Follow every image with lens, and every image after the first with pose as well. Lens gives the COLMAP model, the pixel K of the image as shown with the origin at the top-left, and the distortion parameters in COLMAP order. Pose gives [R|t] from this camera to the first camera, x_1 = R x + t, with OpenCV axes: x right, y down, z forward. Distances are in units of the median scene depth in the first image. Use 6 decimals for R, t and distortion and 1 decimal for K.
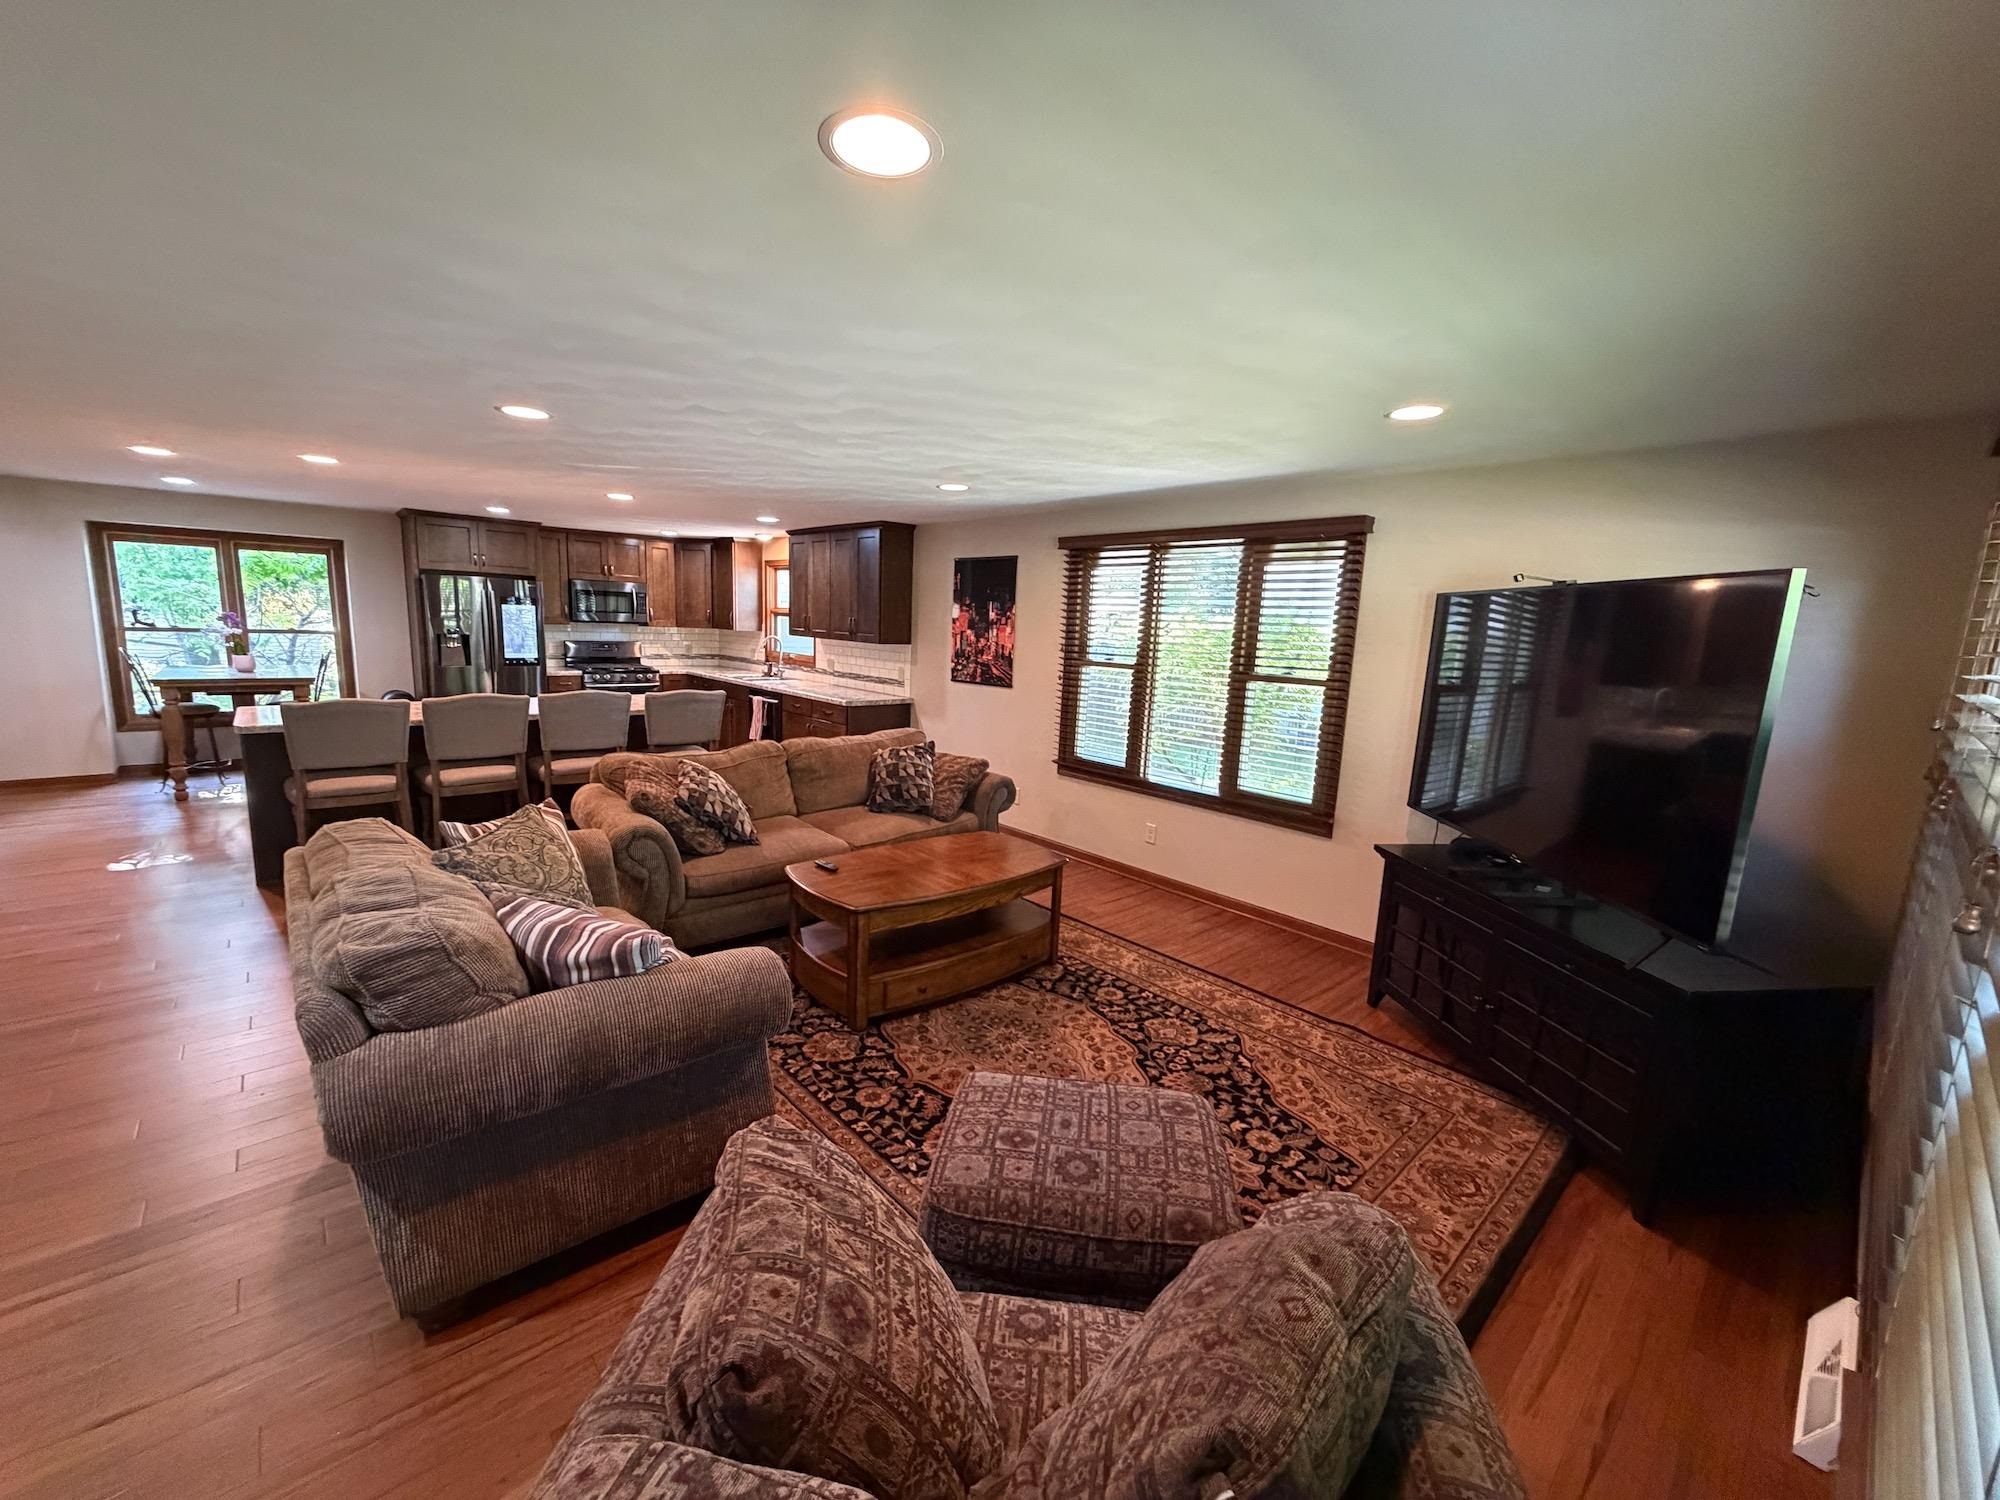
lens RADIAL K [[799.4, 0, 993.4], [0, 799.4, 755.5], [0, 0, 1]] dist [0.002707, 0.000157]
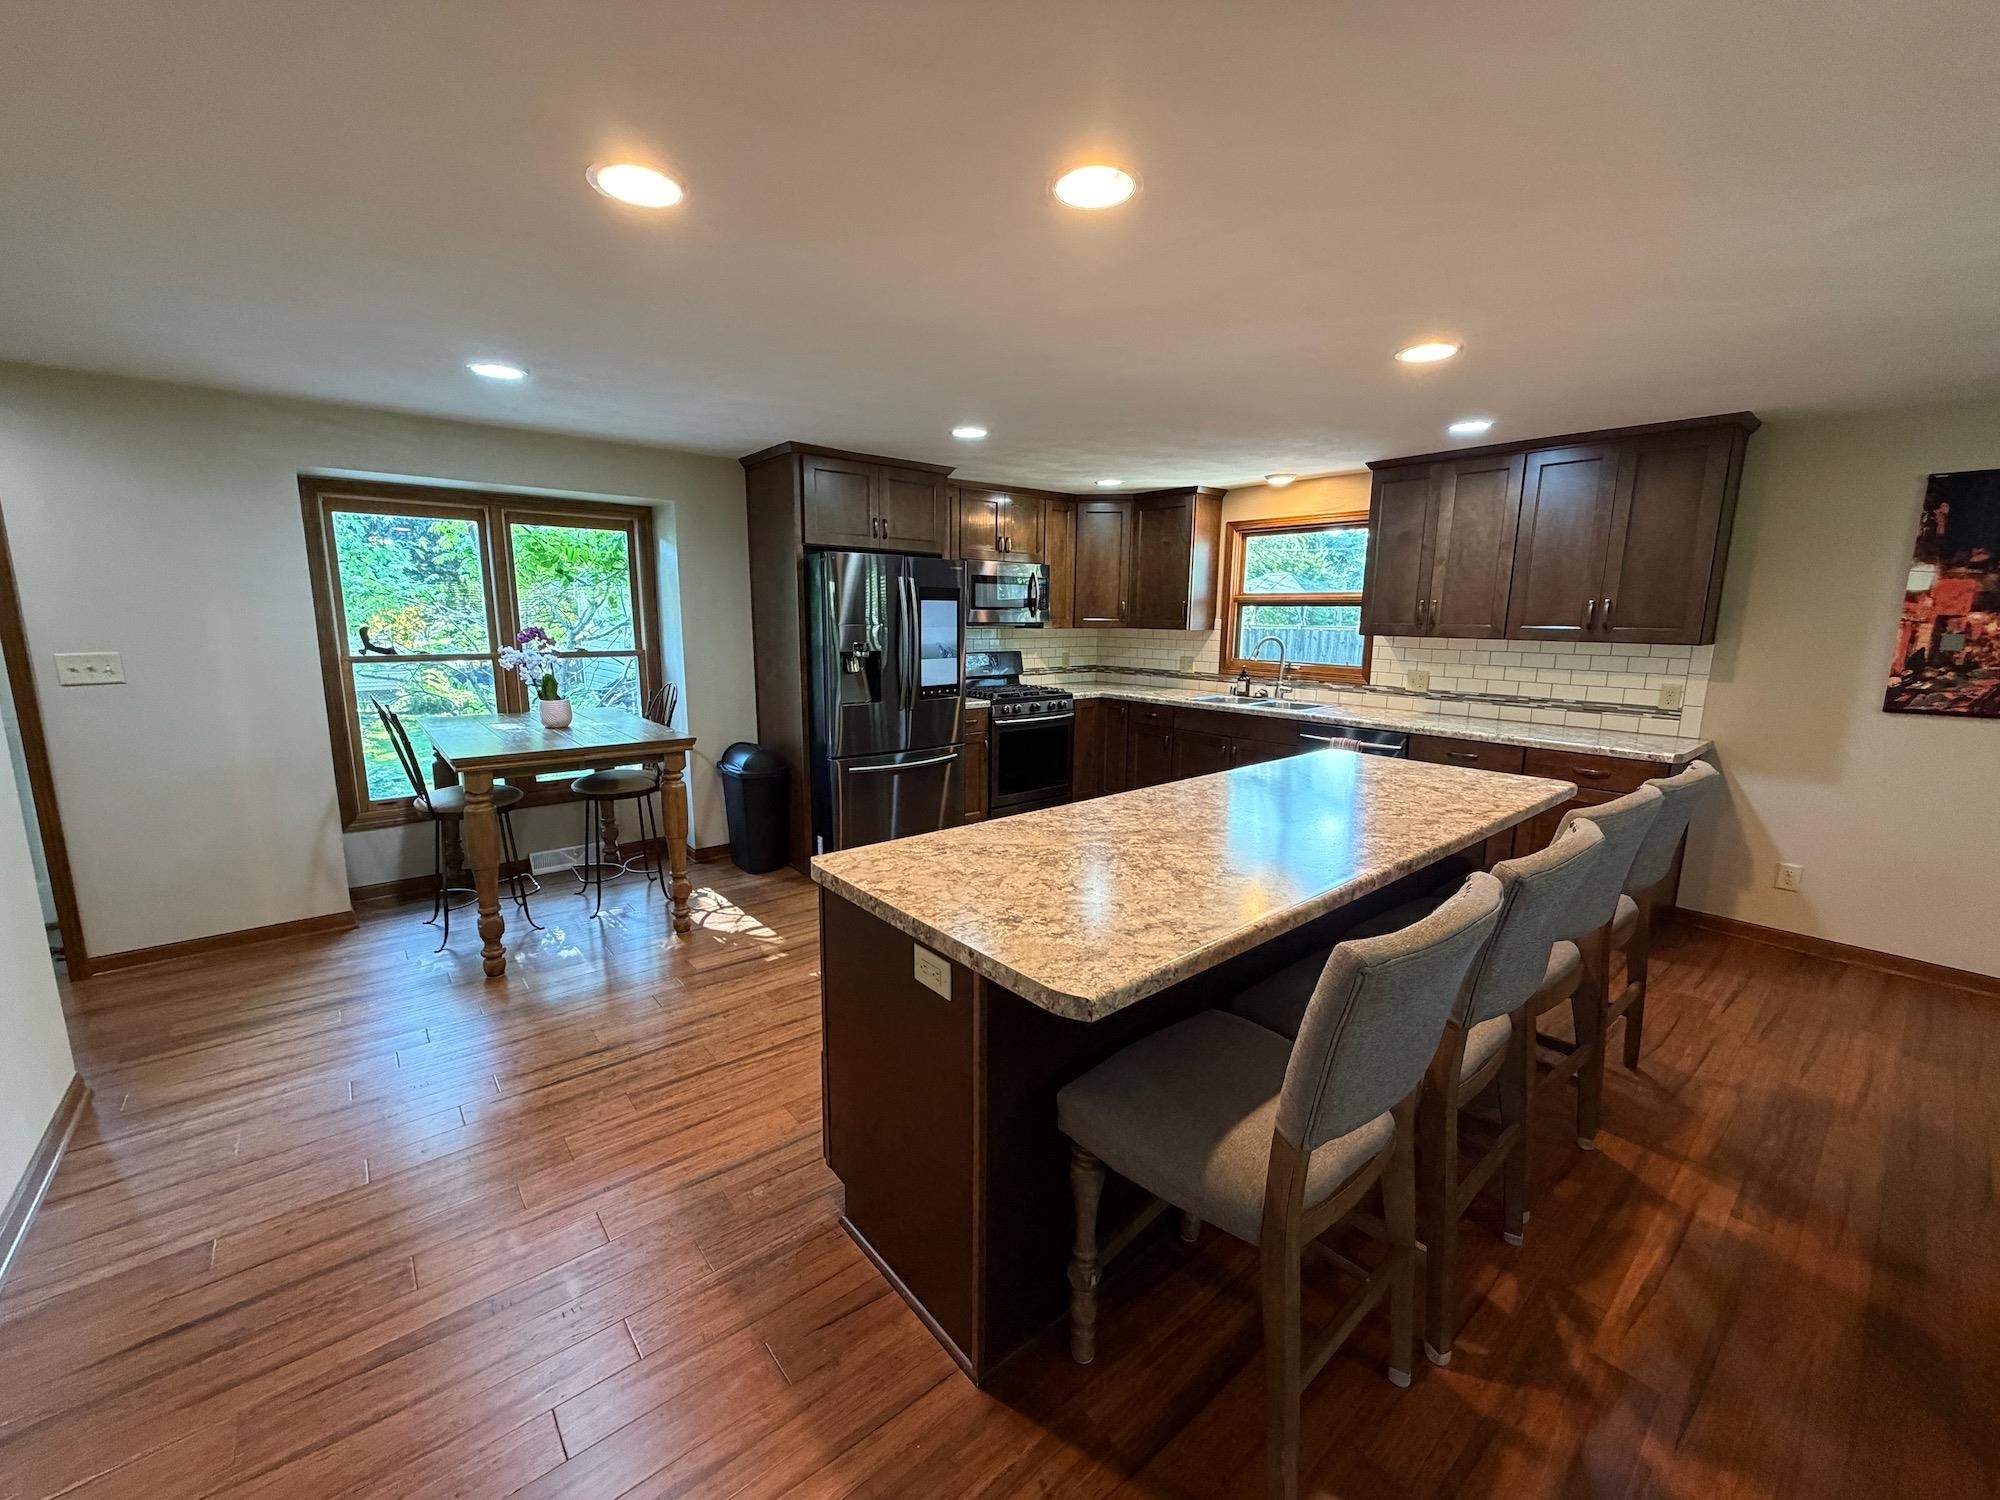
lens RADIAL K [[799.4, 0, 996.4], [0, 799.4, 752.3], [0, 0, 1]] dist [0.002707, 0.000157]
pose [[0.998981, -0.025761, -0.037062, -0.635968], [0.025907, 0.999658, 0.003474, -0.085406], [0.036959, -0.004431, 0.999307, 0.460730]]
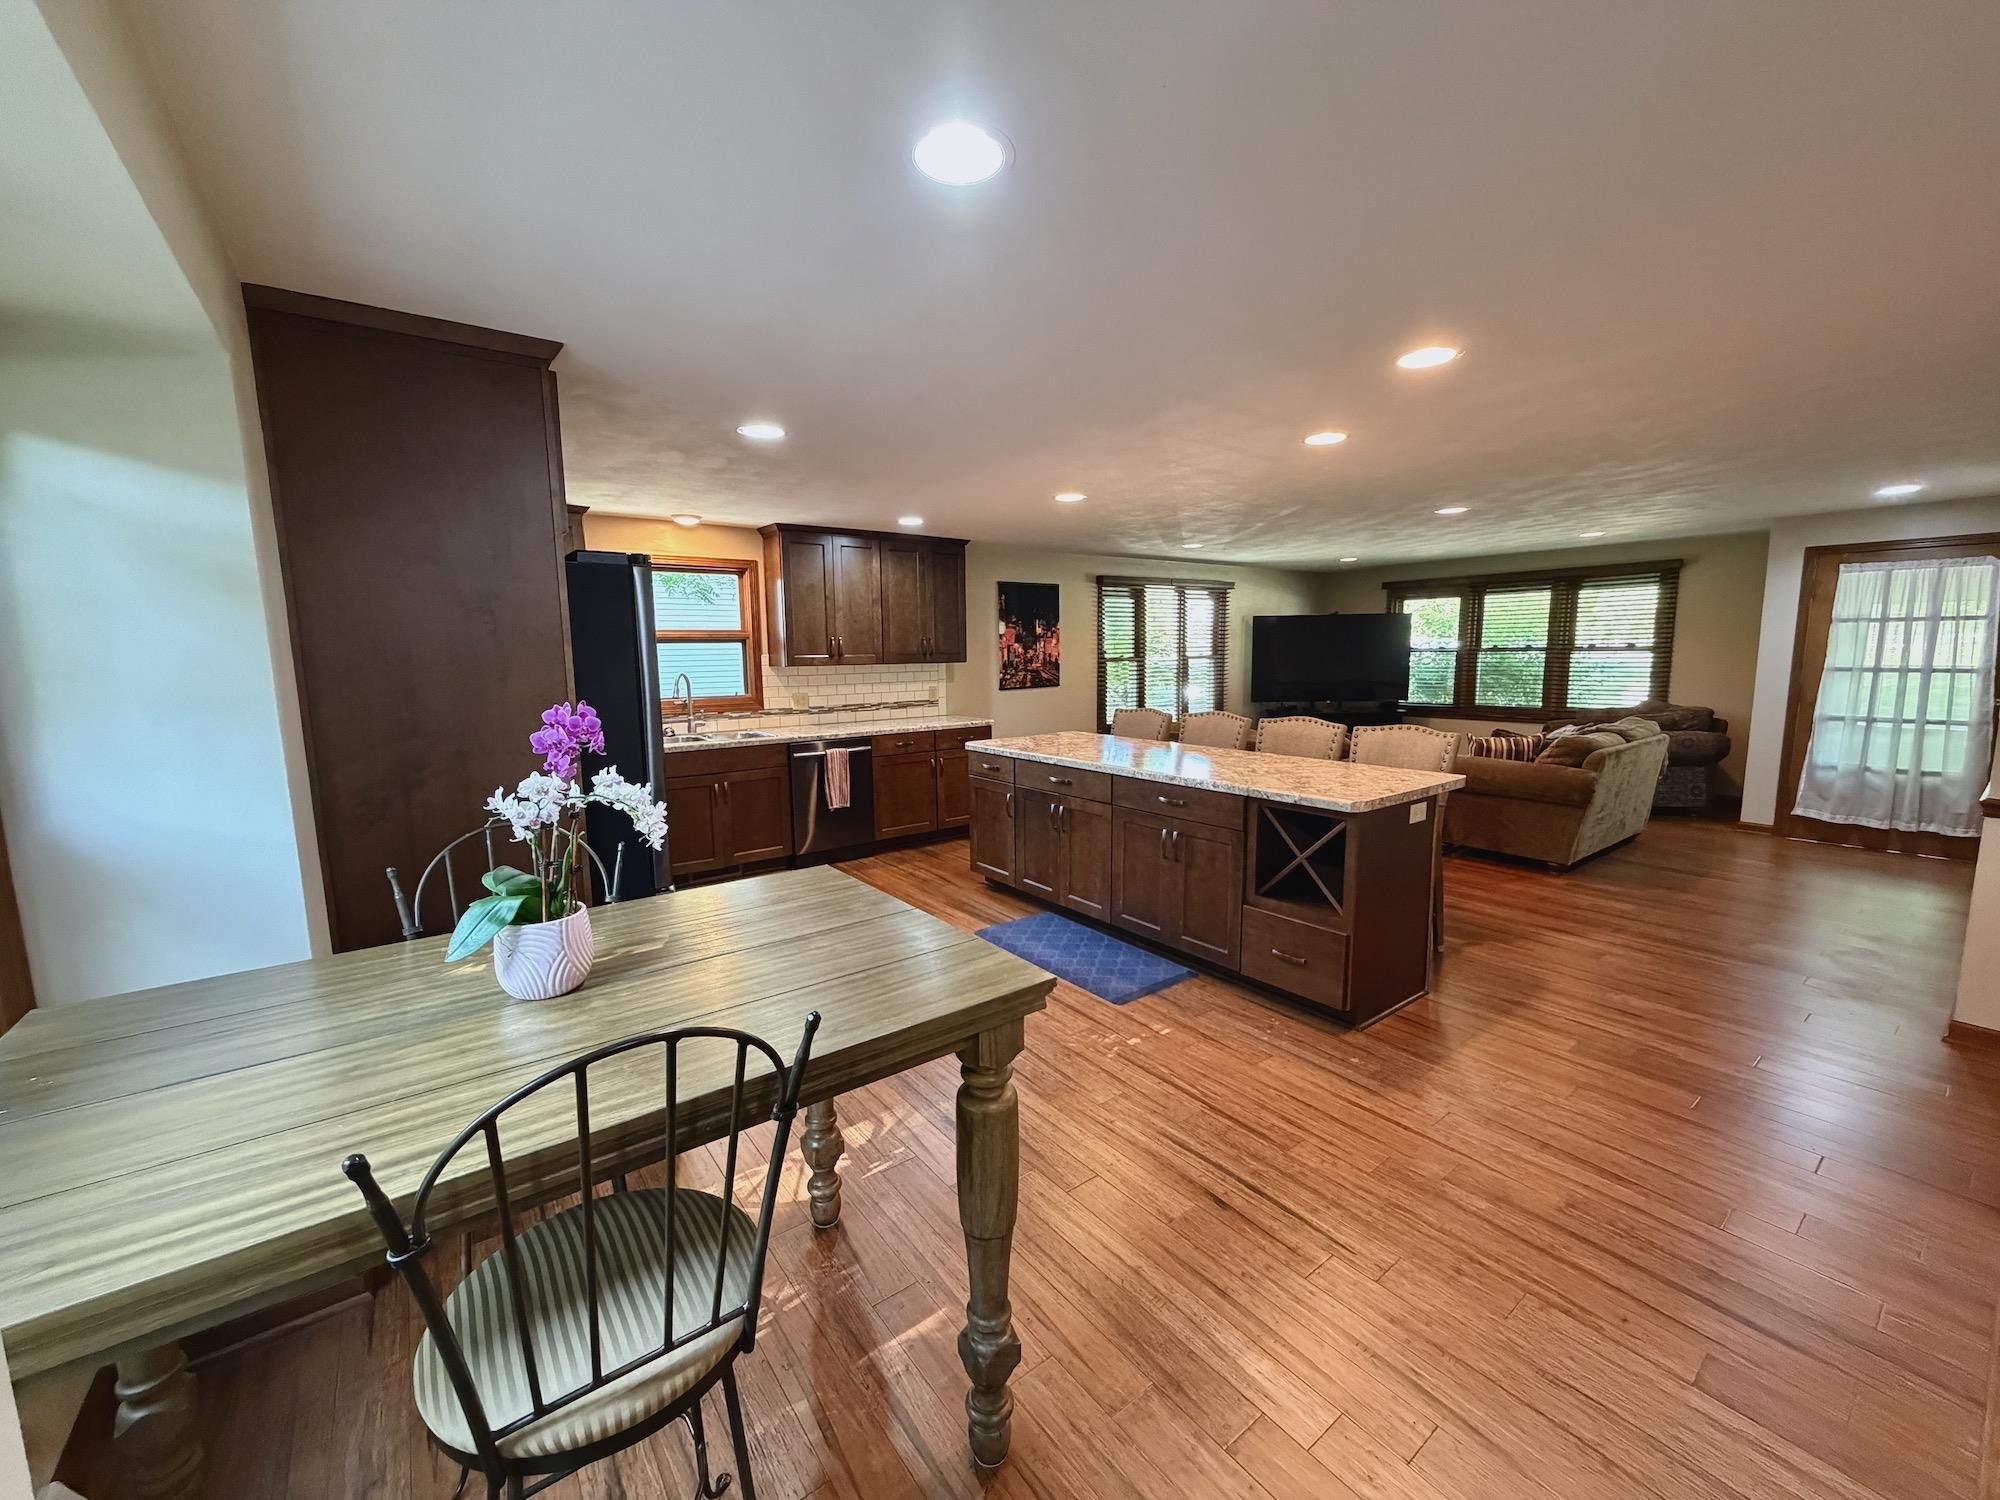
lens RADIAL K [[799.4, 0, 993.9], [0, 799.4, 750.3], [0, 0, 1]] dist [0.002707, 0.000157]
pose [[0.081319, -0.166626, 0.982661, -1.201749], [0.185065, 0.971306, 0.149386, -0.185105], [-0.979356, 0.169708, 0.109822, 0.923740]]
